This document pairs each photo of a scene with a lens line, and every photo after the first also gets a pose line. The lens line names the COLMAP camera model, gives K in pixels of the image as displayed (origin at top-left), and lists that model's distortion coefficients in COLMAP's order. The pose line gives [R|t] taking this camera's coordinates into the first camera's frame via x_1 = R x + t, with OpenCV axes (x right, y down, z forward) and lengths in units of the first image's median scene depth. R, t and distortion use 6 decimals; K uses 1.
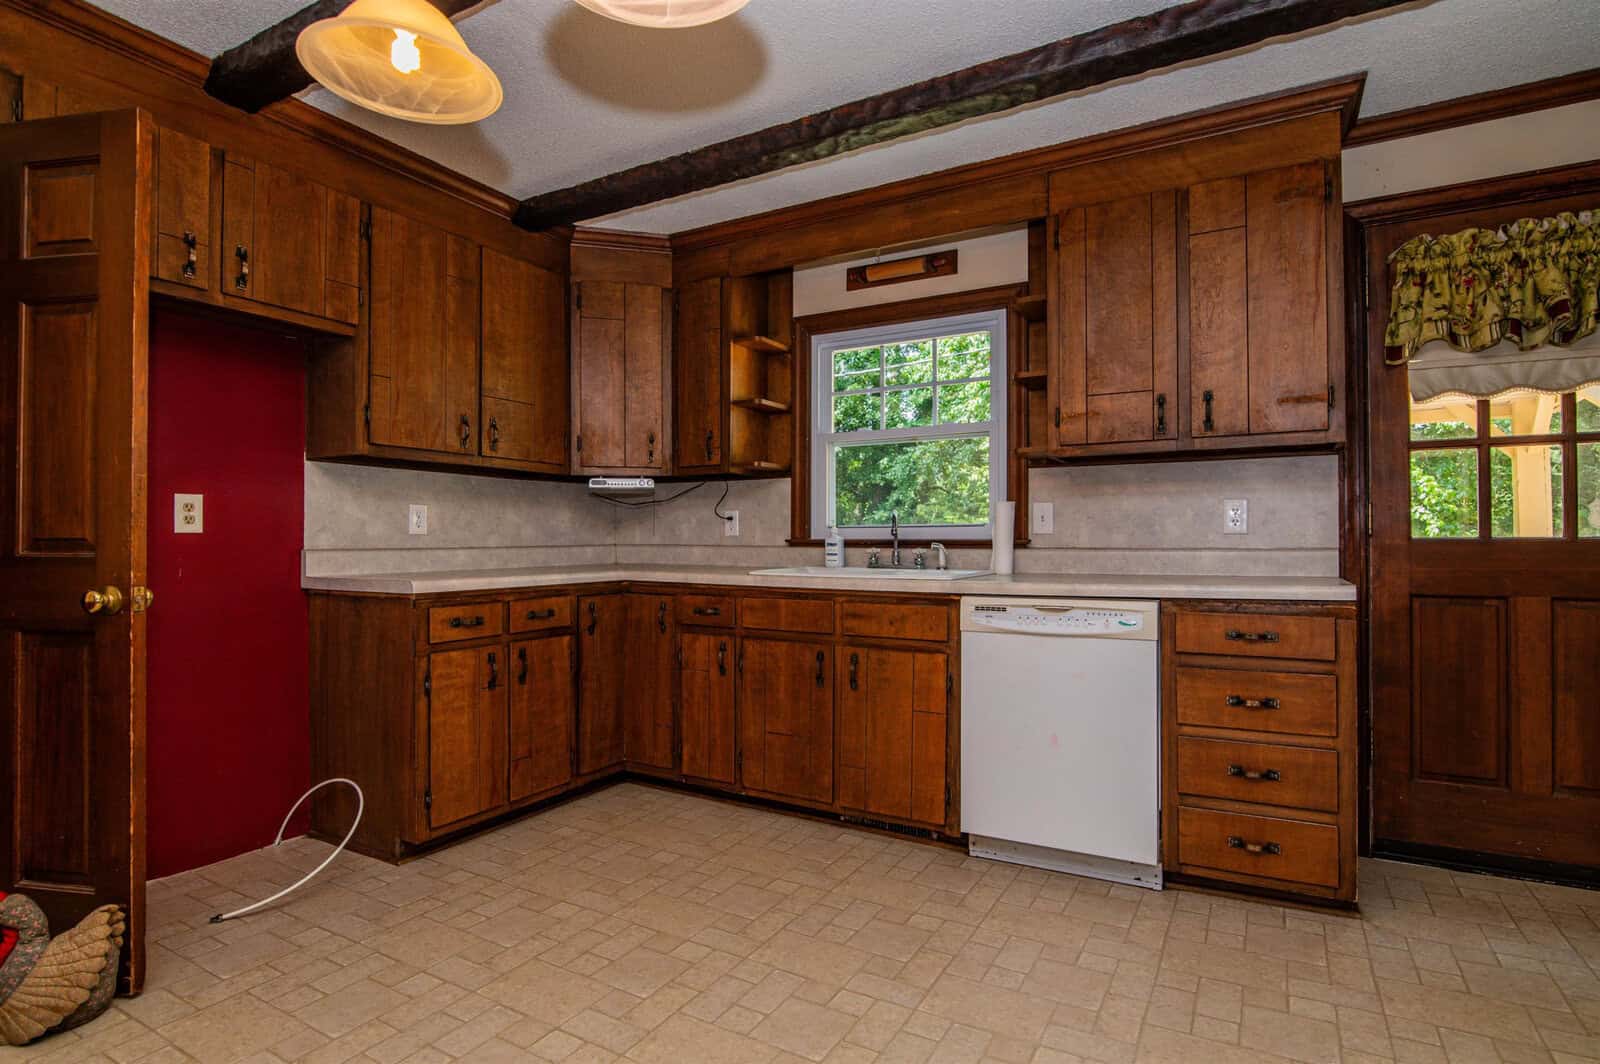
lens RADIAL K [[801.8, 0, 809.6], [0, 801.8, 534.7], [0, 0, 1]] dist [-0.006636, -0.001419]
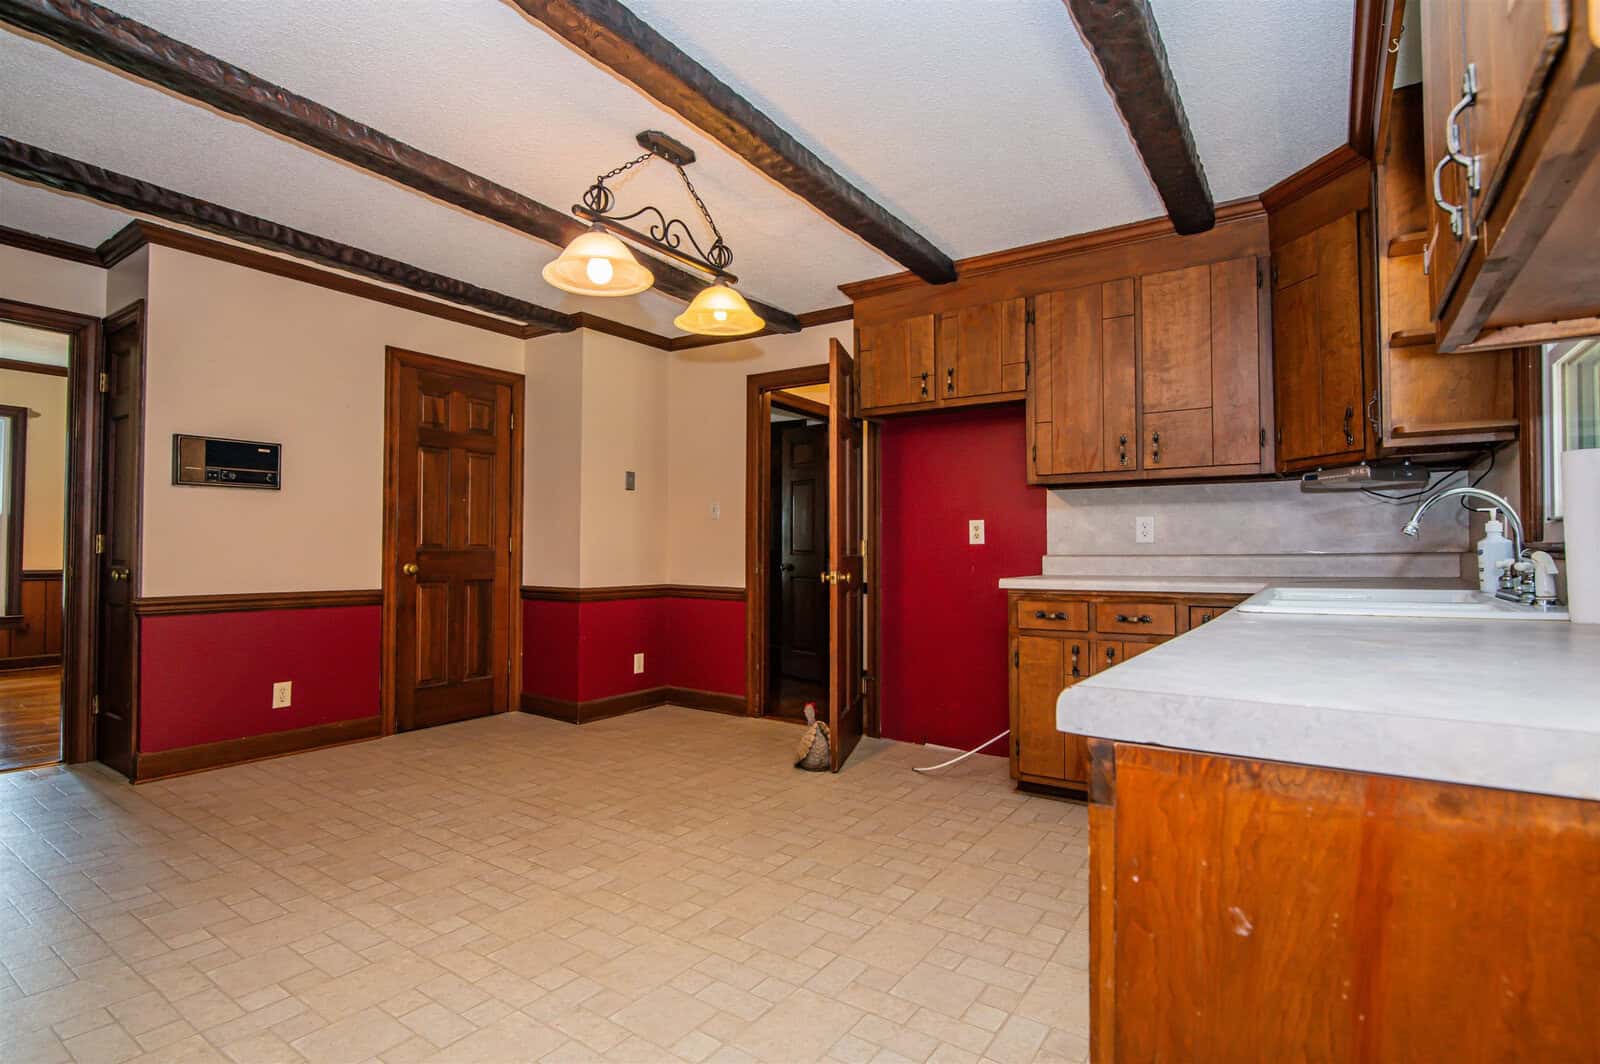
lens RADIAL K [[801.8, 0, 806.1], [0, 801.8, 533.0], [0, 0, 1]] dist [-0.006636, -0.001419]
pose [[-0.080386, -0.022473, -0.996510, 0.792281], [0.009858, 0.999679, -0.023339, 0.008829], [0.996715, -0.011700, -0.080139, 0.716362]]
